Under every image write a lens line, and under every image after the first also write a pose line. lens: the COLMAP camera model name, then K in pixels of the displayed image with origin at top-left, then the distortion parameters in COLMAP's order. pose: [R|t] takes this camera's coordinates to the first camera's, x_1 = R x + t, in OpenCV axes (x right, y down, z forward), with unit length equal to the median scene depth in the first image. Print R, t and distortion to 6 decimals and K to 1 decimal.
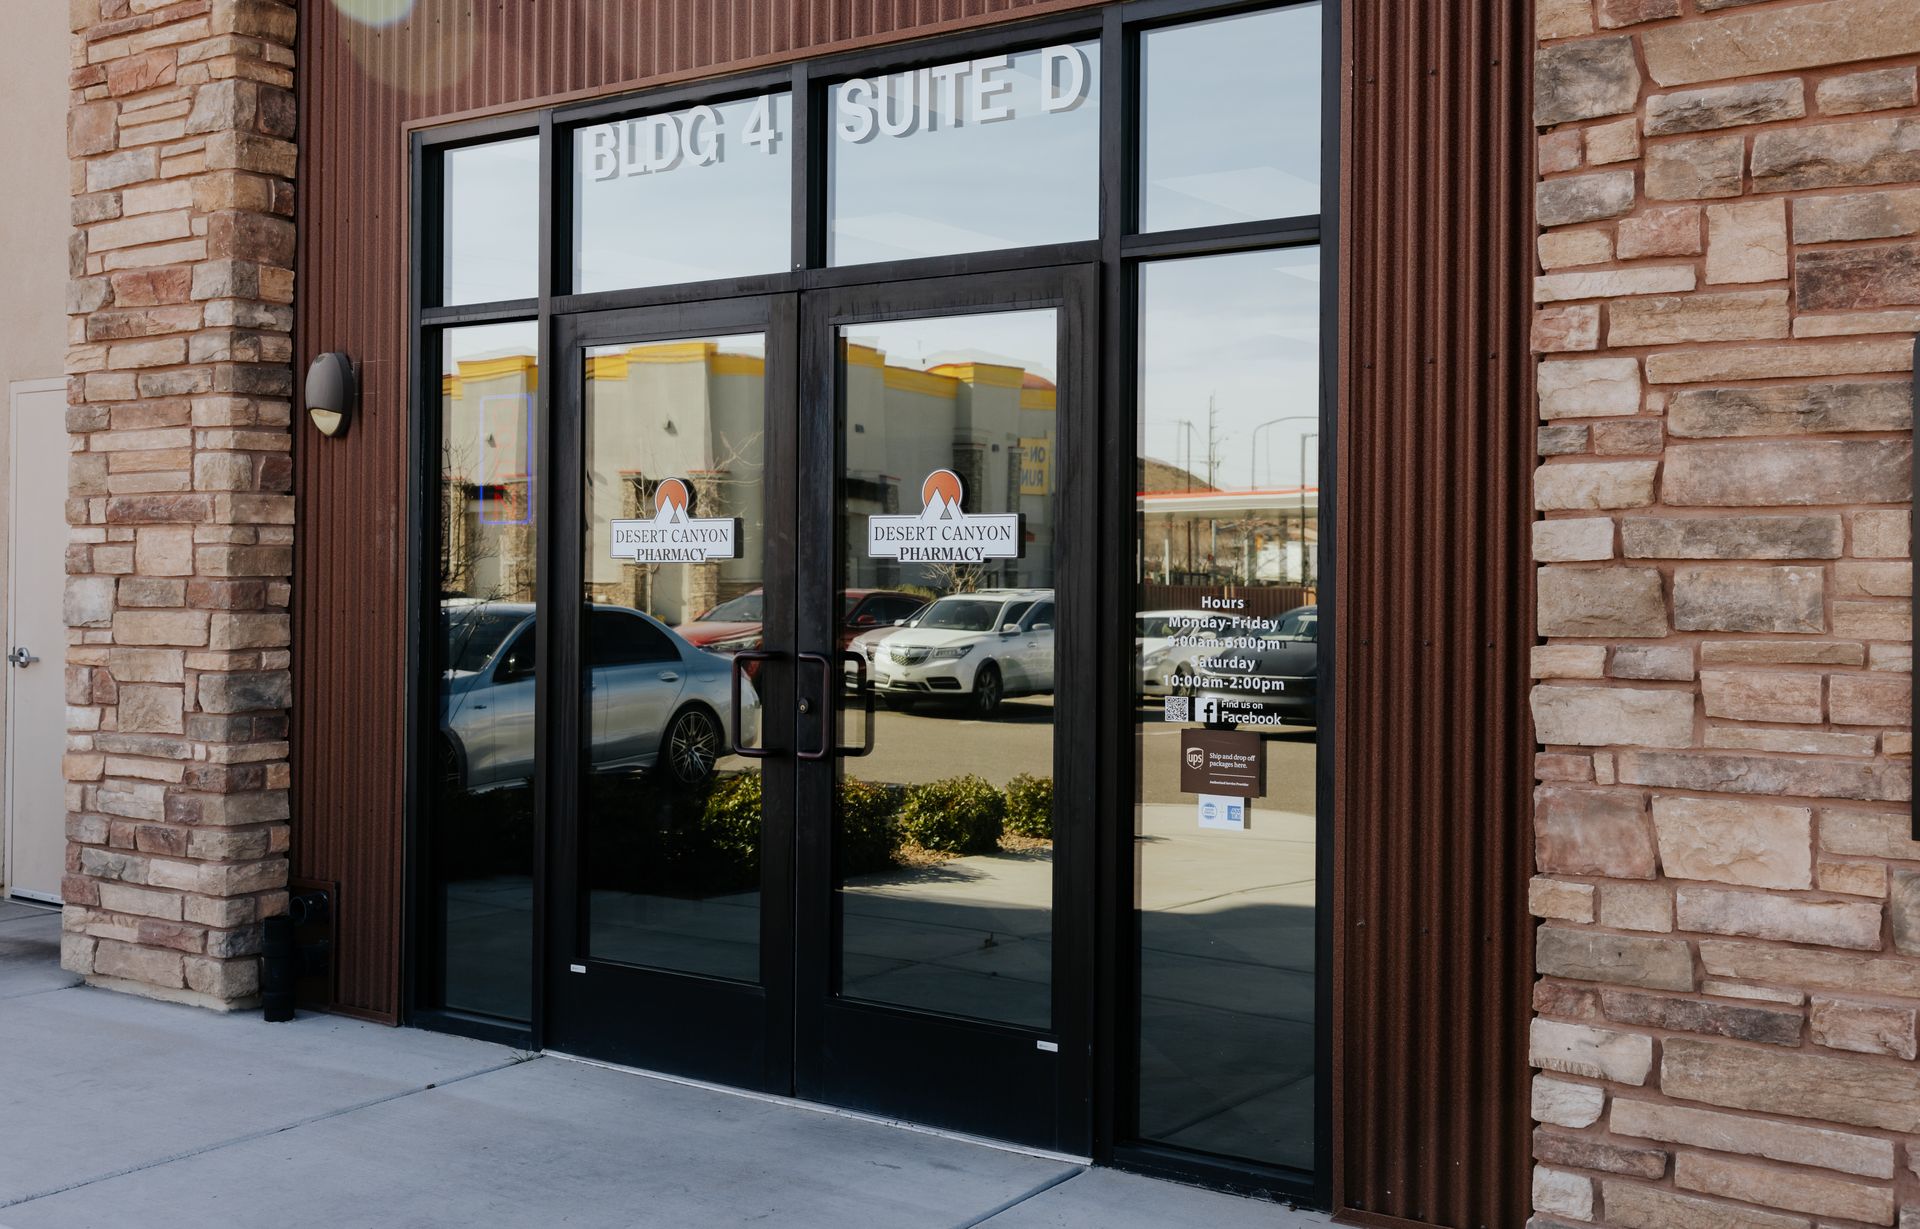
lens RADIAL K [[2191.4, 0, 957.5], [0, 2191.4, 557.6], [0, 0, 1]] dist [0.011440, 0.017129]
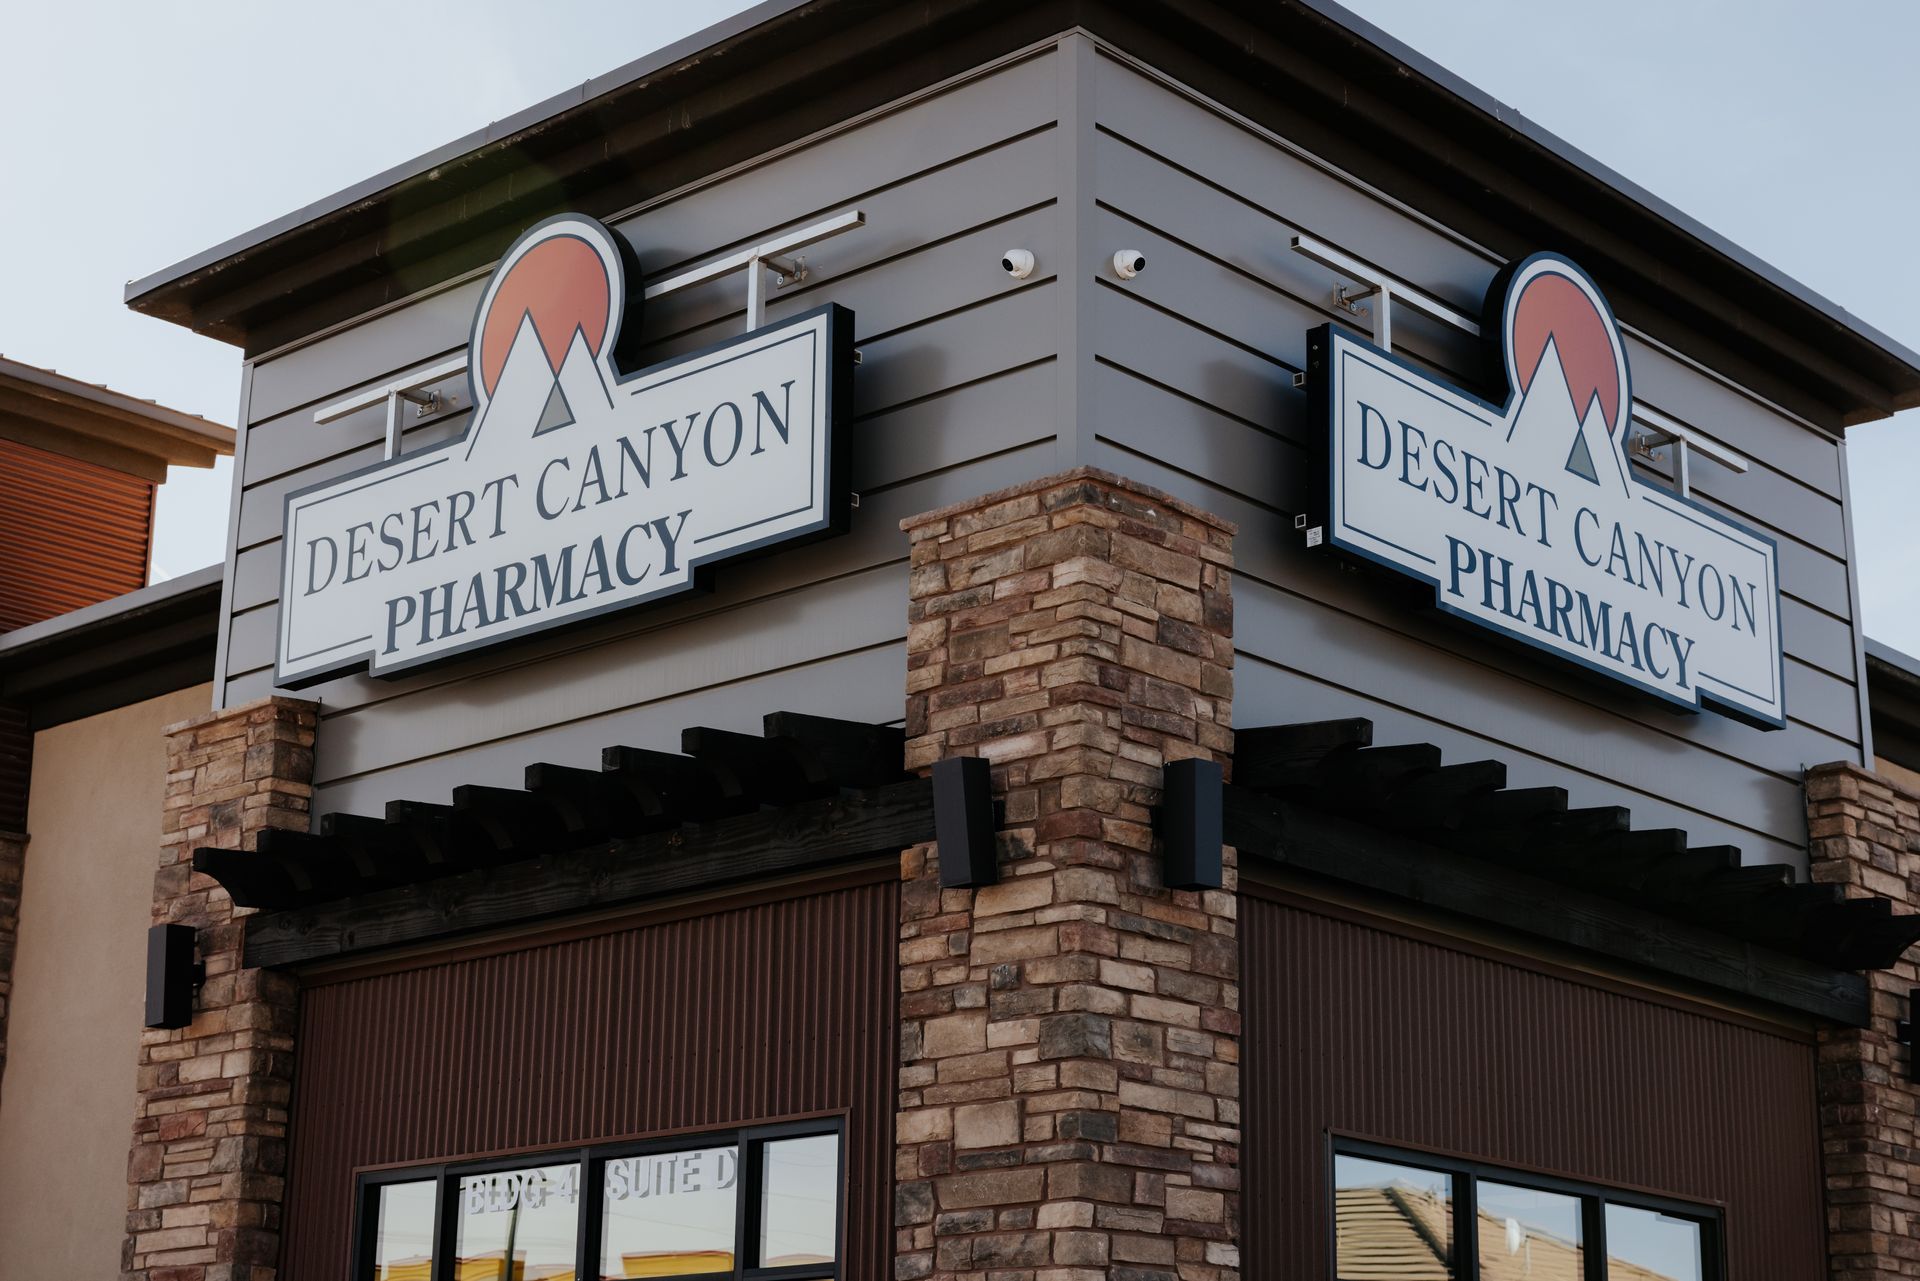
lens RADIAL K [[3134.6, 0, 986.8], [0, 3134.6, 618.2], [0, 0, 1]] dist [0.015570, -0.024967]
pose [[0.994409, -0.025062, -0.102578, 0.375321], [-0.005159, 0.958738, -0.284244, 0.039502], [0.105469, 0.283184, 0.953249, -1.008343]]
